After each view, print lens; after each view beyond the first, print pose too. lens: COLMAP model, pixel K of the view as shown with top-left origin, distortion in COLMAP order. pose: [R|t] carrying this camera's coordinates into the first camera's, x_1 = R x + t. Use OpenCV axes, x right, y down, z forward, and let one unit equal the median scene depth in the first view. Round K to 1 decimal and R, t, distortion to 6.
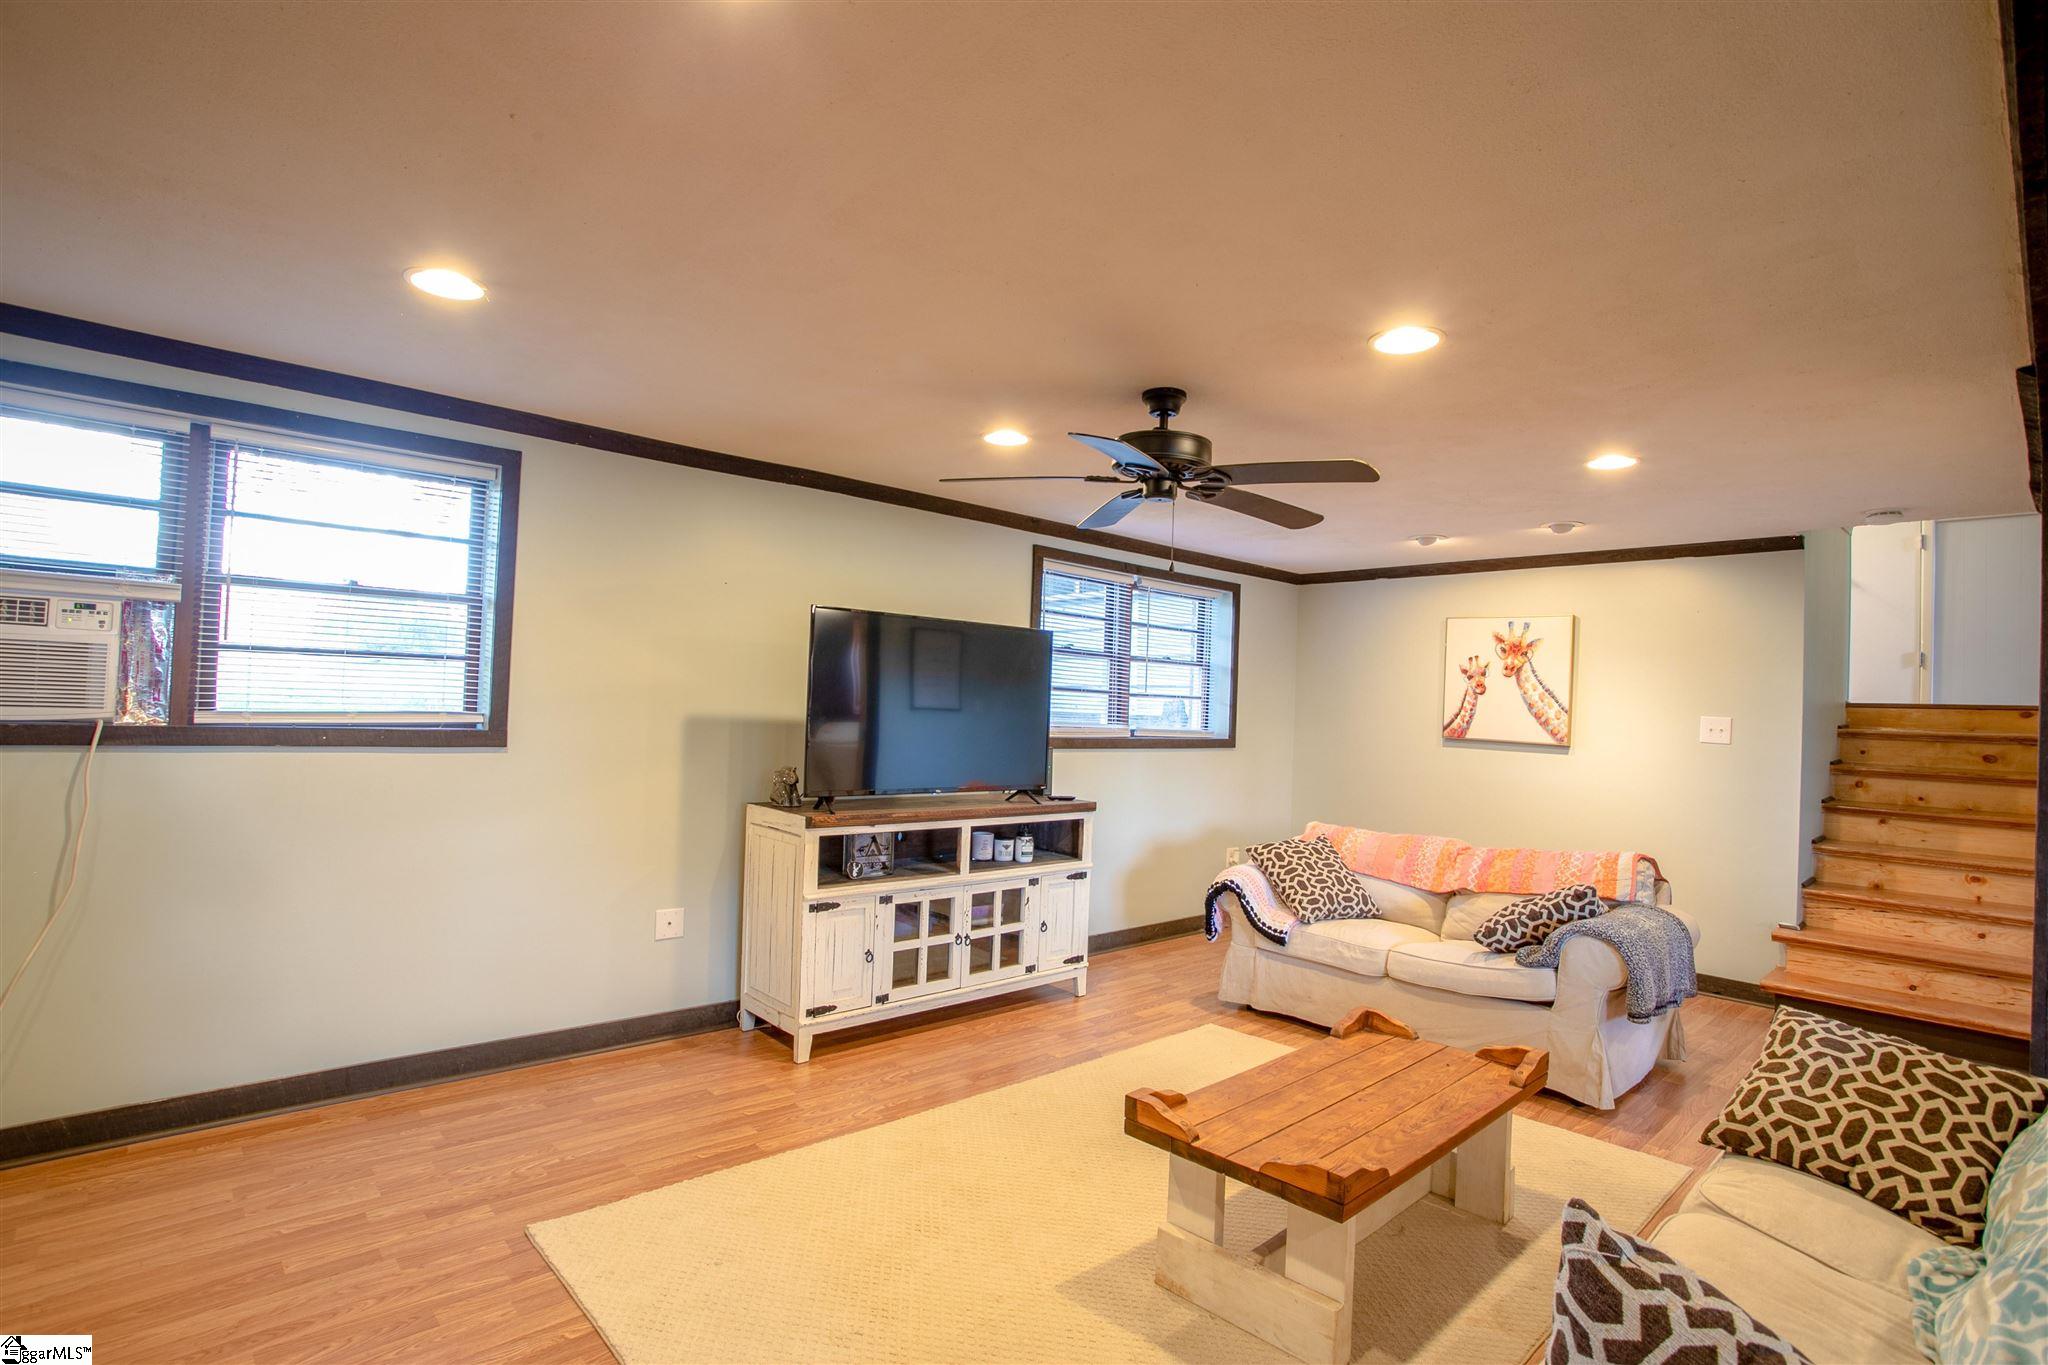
lens RADIAL K [[999.1, 0, 1030.2], [0, 999.1, 689.9], [0, 0, 1]] dist [-0.076428, 0.038199]
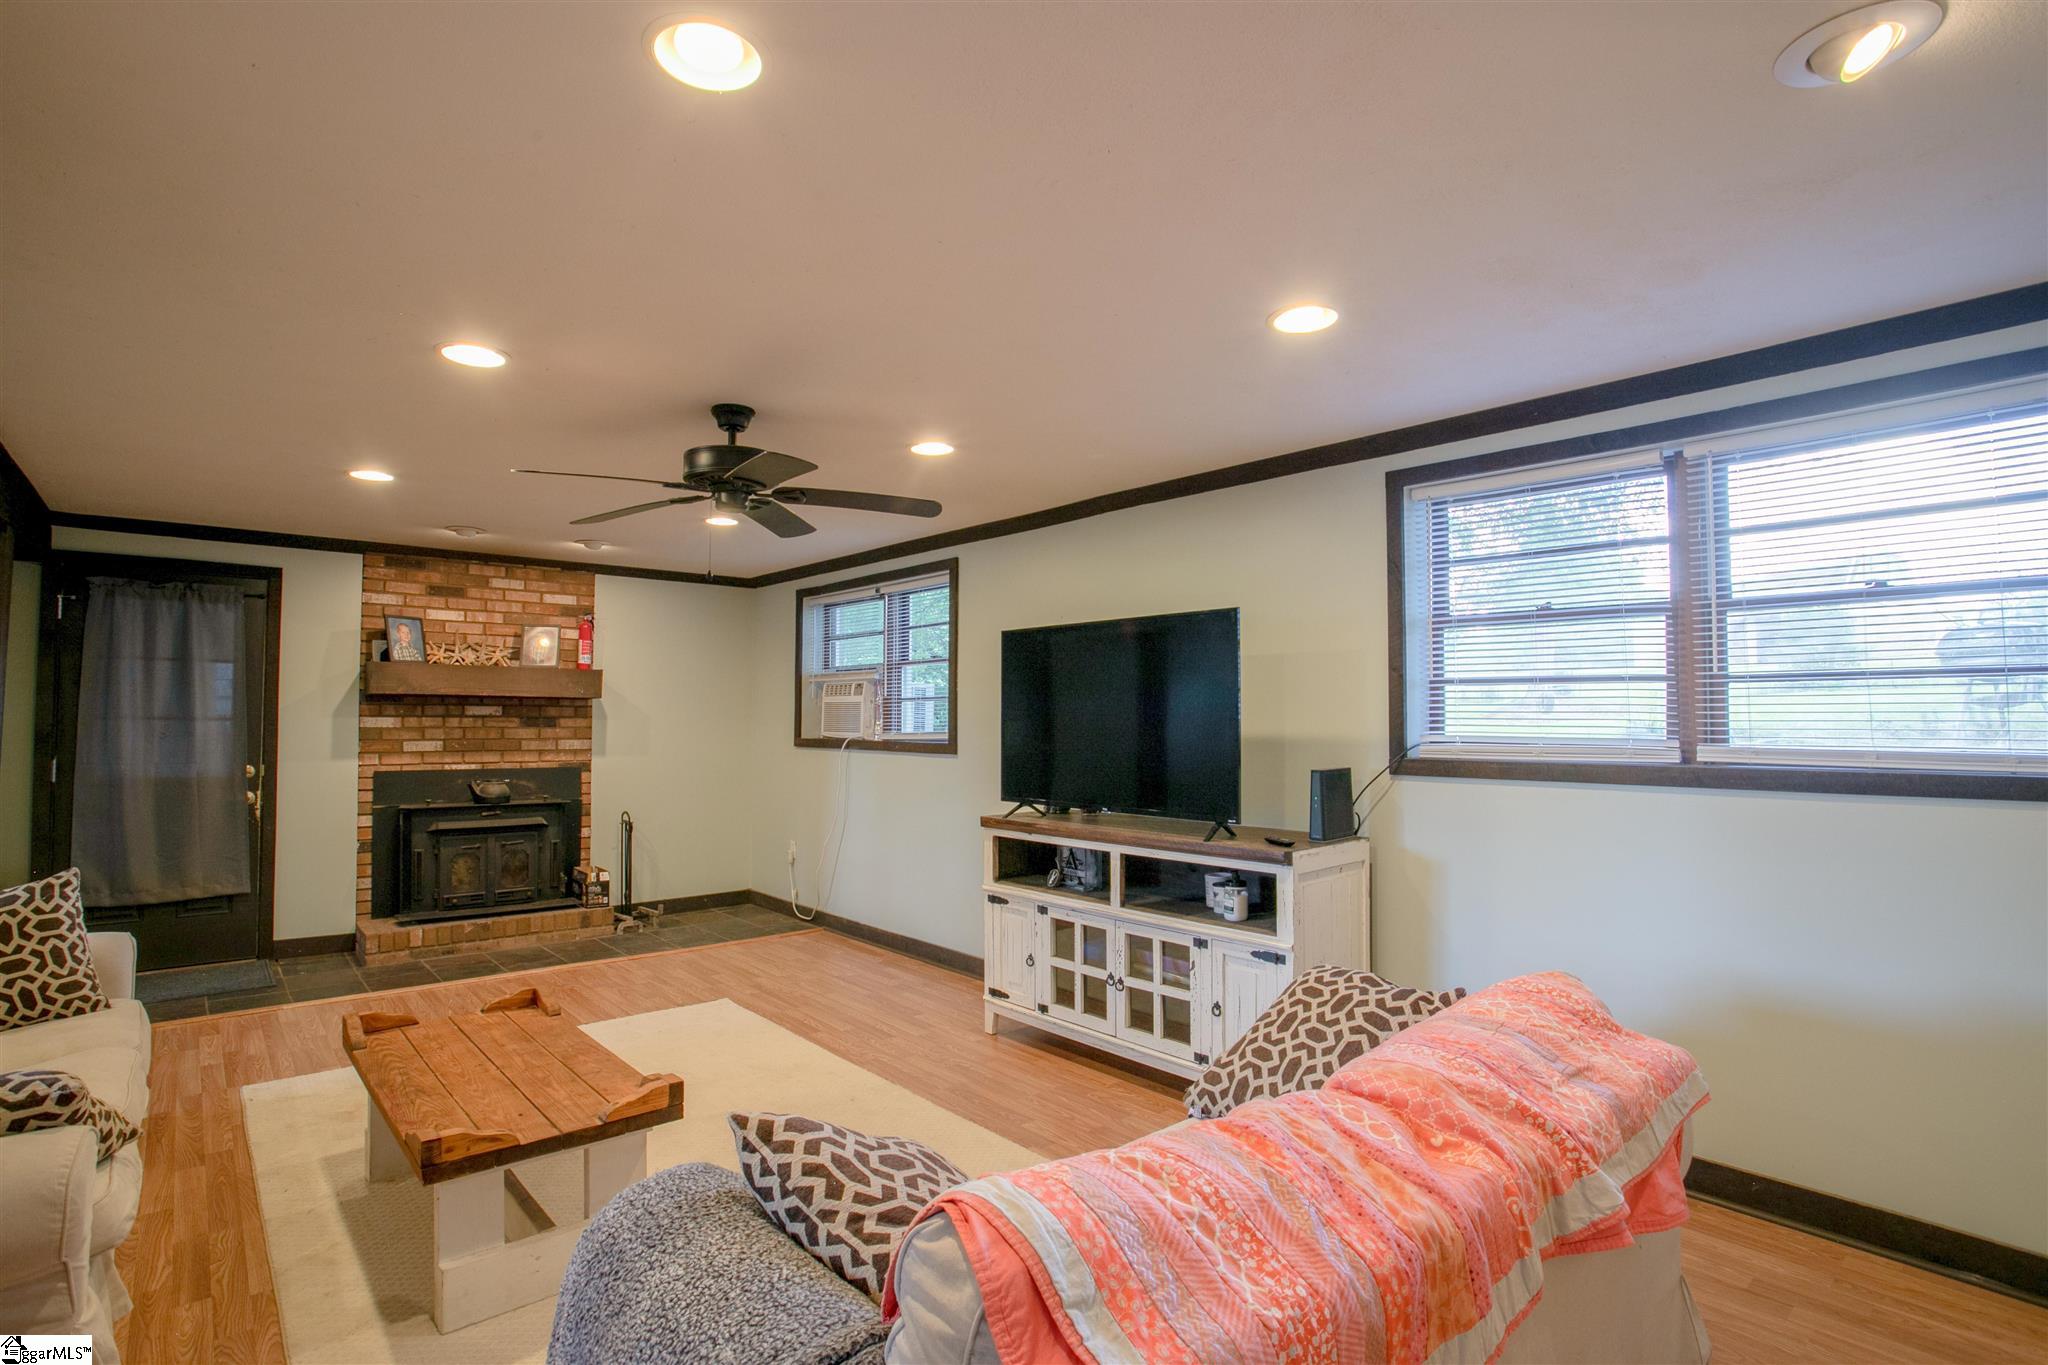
lens RADIAL K [[999.1, 0, 1030.2], [0, 999.1, 689.9], [0, 0, 1]] dist [-0.076428, 0.038199]
pose [[-0.023135, -0.064015, -0.997681, 0.849918], [0.018674, 0.997746, -0.064452, 0.051159], [0.999558, -0.020122, -0.021887, 0.980415]]
